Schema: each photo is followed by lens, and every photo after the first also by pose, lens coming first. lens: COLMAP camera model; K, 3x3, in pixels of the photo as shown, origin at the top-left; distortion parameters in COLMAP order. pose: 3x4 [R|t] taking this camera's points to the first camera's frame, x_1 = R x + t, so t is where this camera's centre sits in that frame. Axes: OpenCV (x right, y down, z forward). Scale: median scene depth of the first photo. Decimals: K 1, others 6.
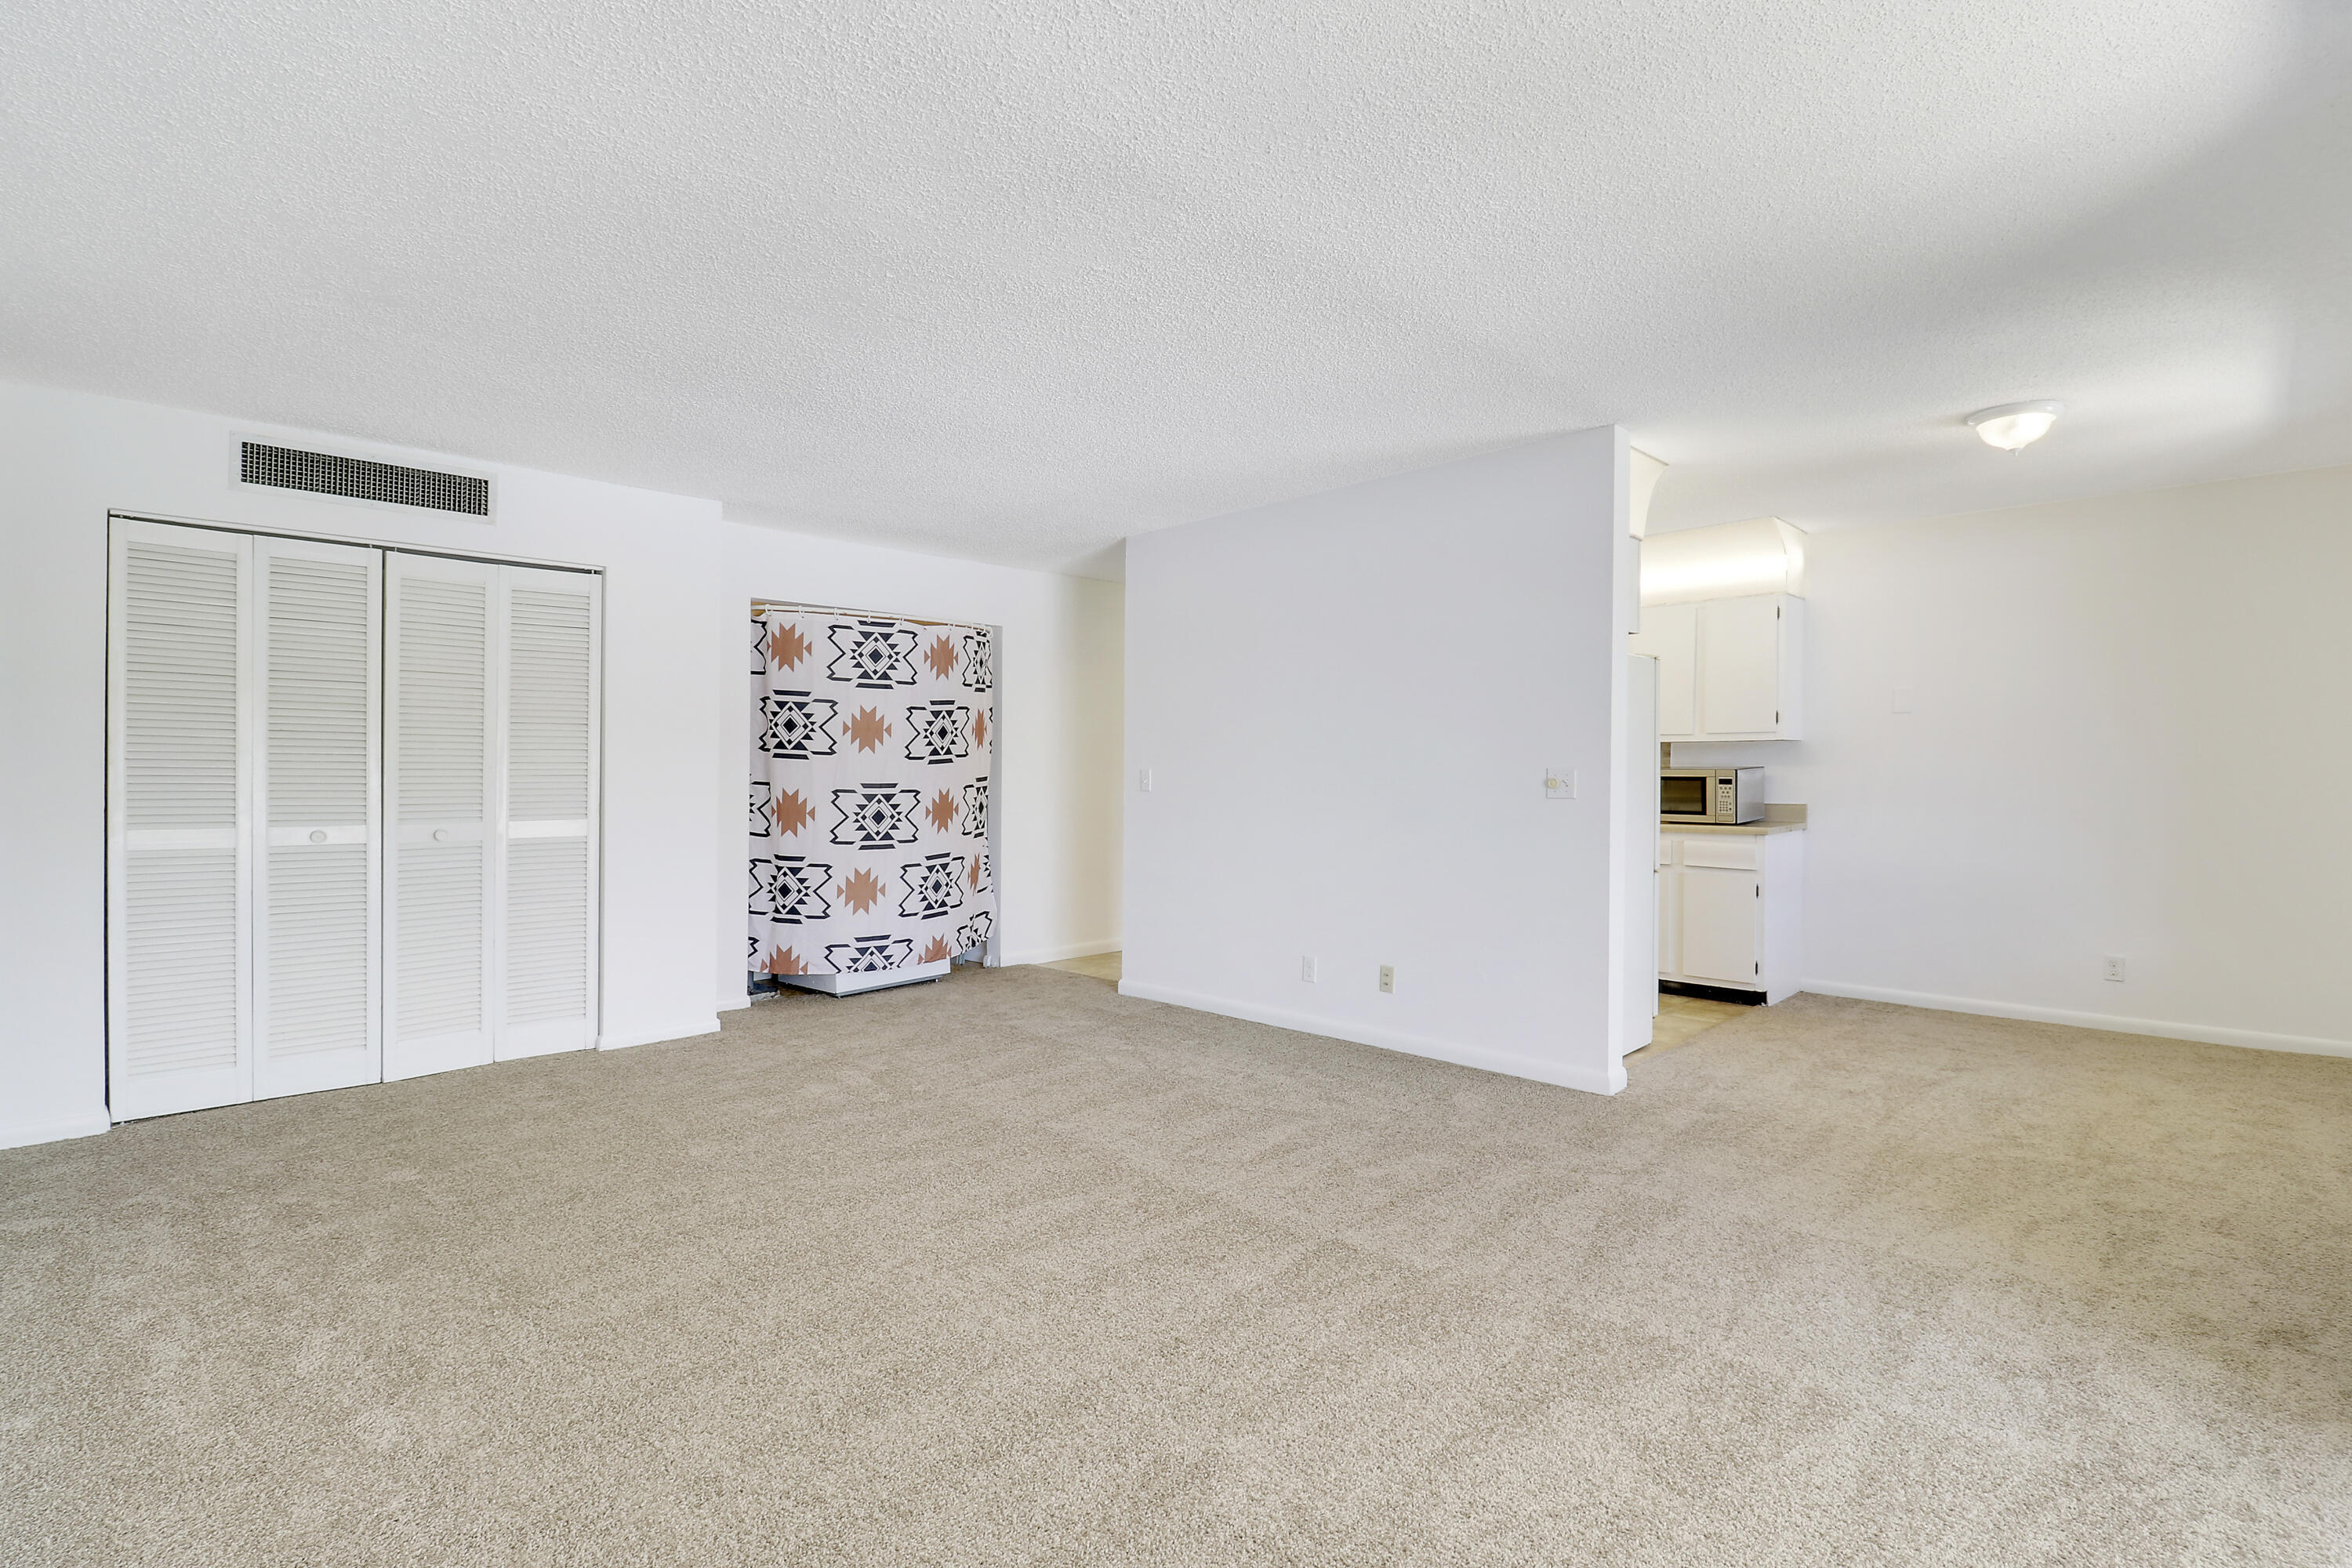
lens RADIAL K [[1138.5, 0, 1163.1], [0, 1138.5, 807.5], [0, 0, 1]] dist [0.001615, -0.008136]
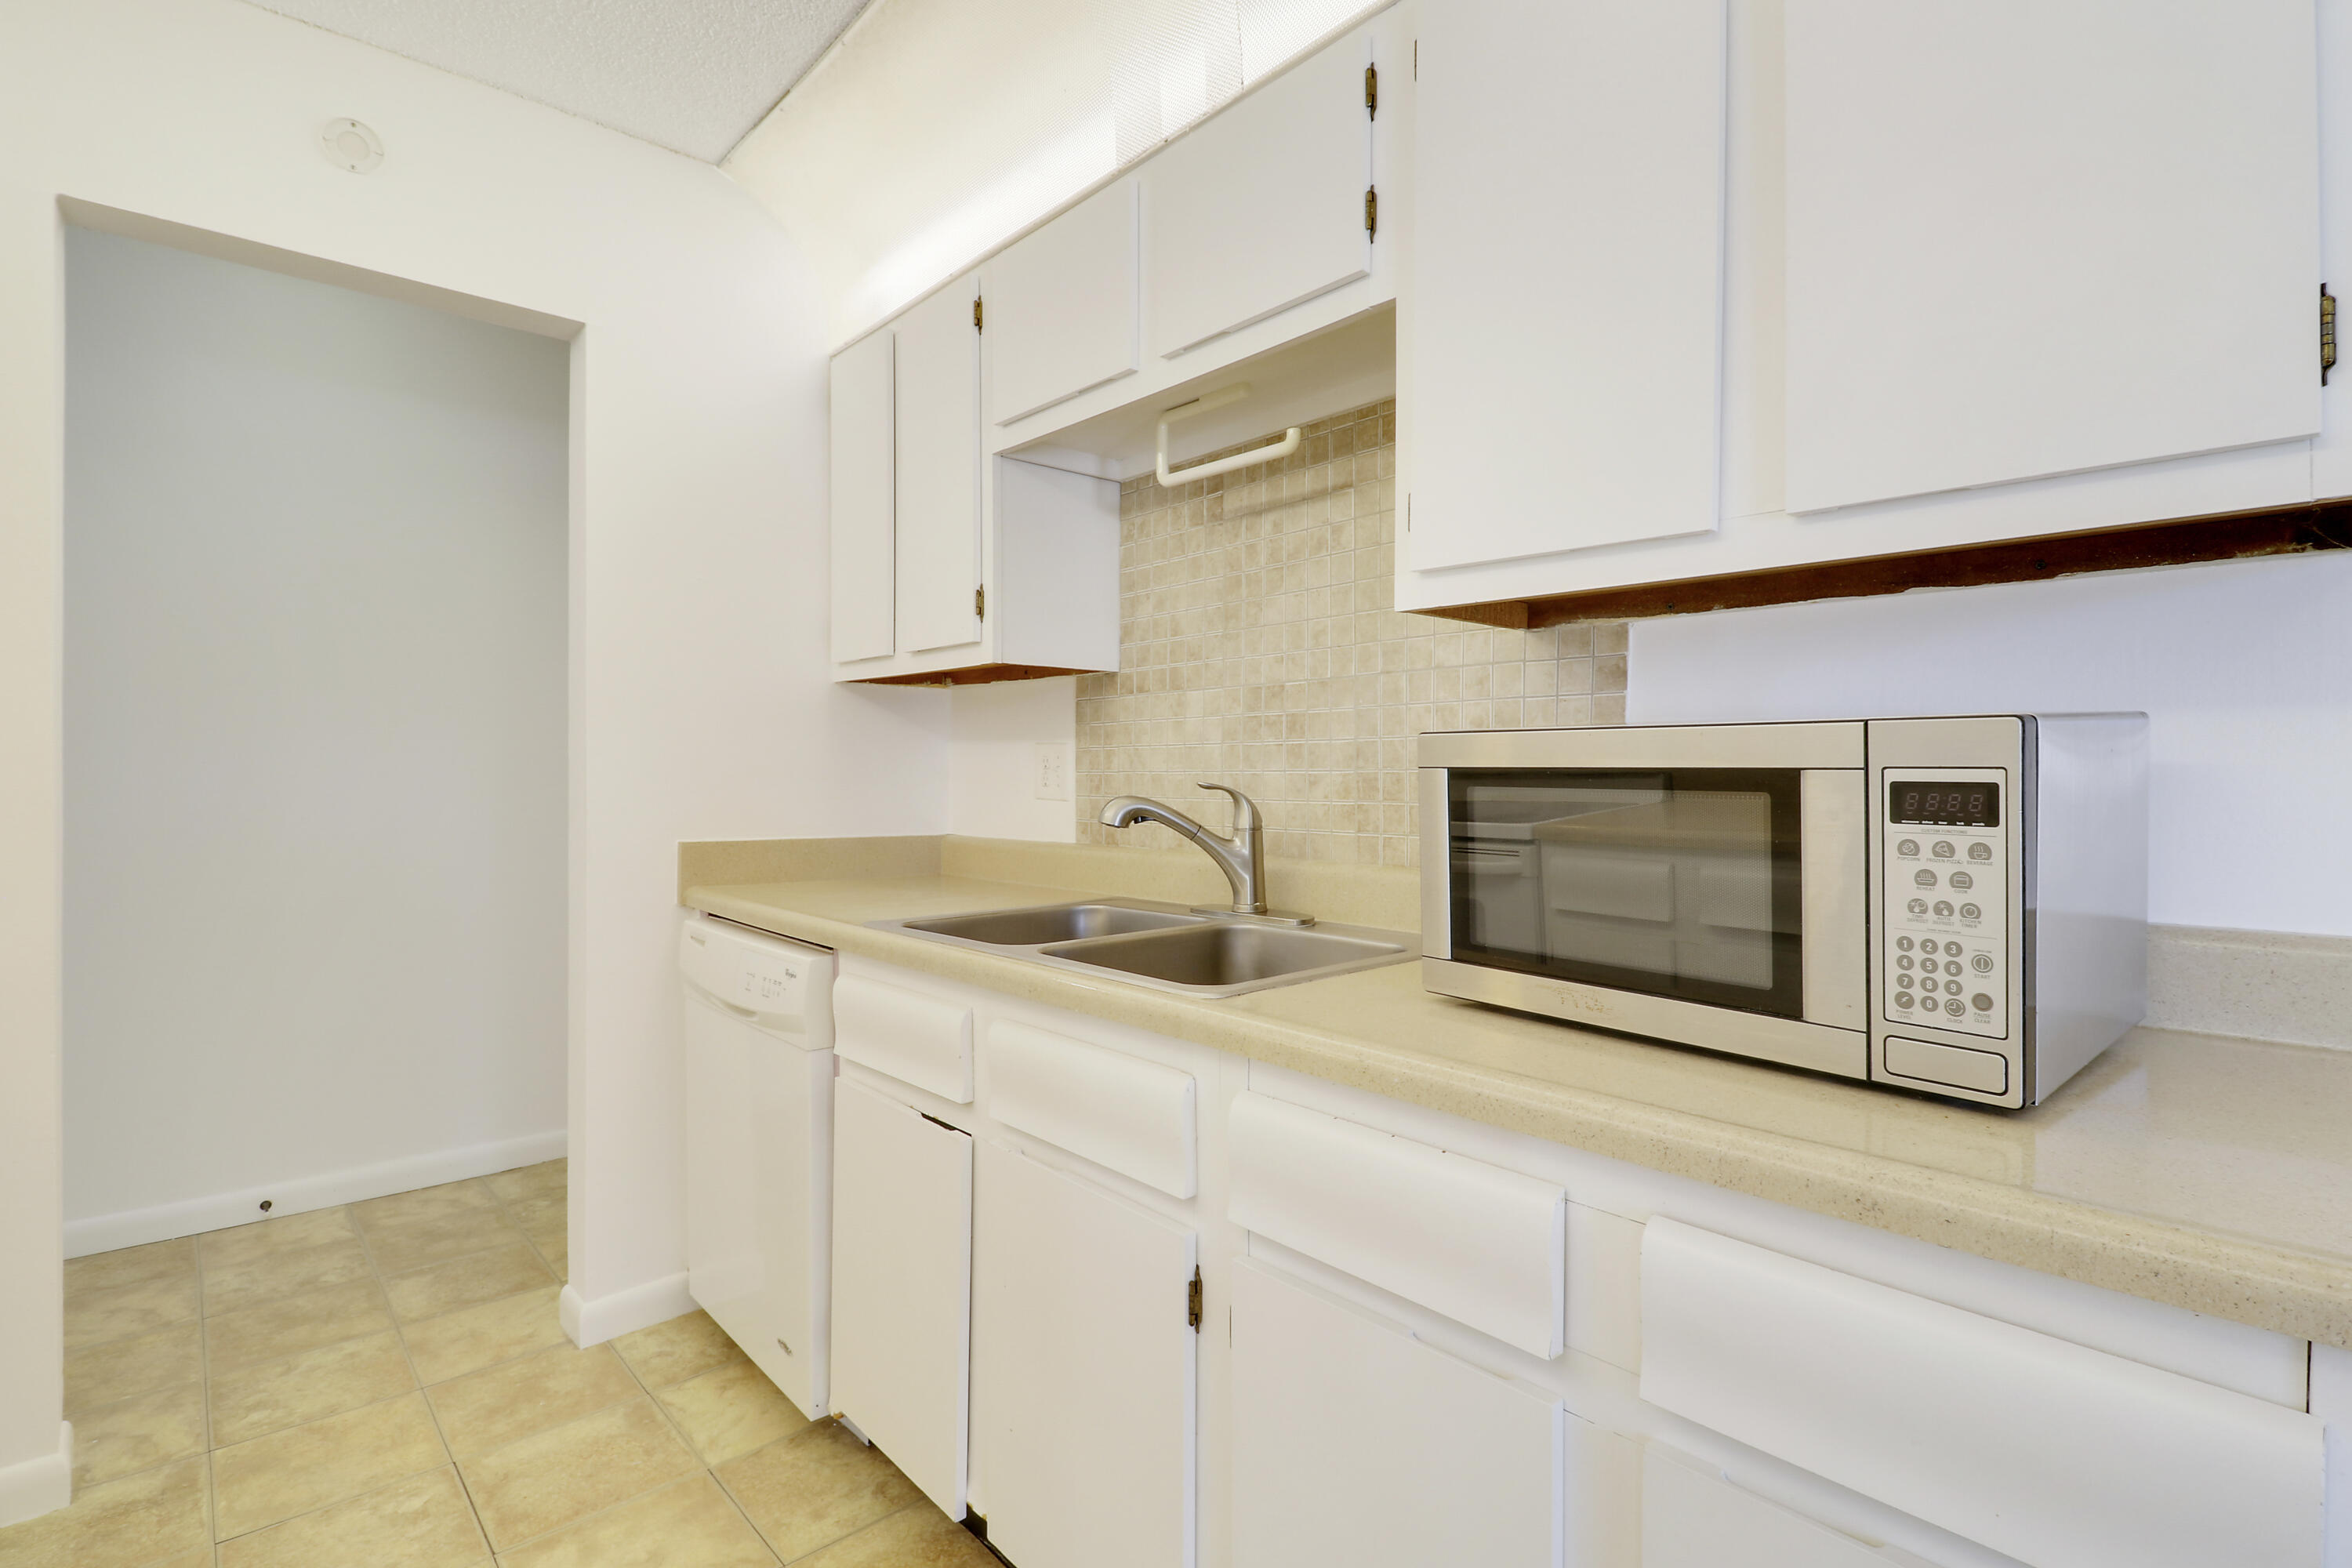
lens RADIAL K [[1138.5, 0, 1176.6], [0, 1138.5, 775.5], [0, 0, 1]] dist [0.001615, -0.008136]
pose [[0.996464, 0.007275, -0.083703, 0.413105], [-0.009980, 0.999440, -0.031953, -0.020802], [0.083424, 0.032675, 0.995978, 0.855685]]
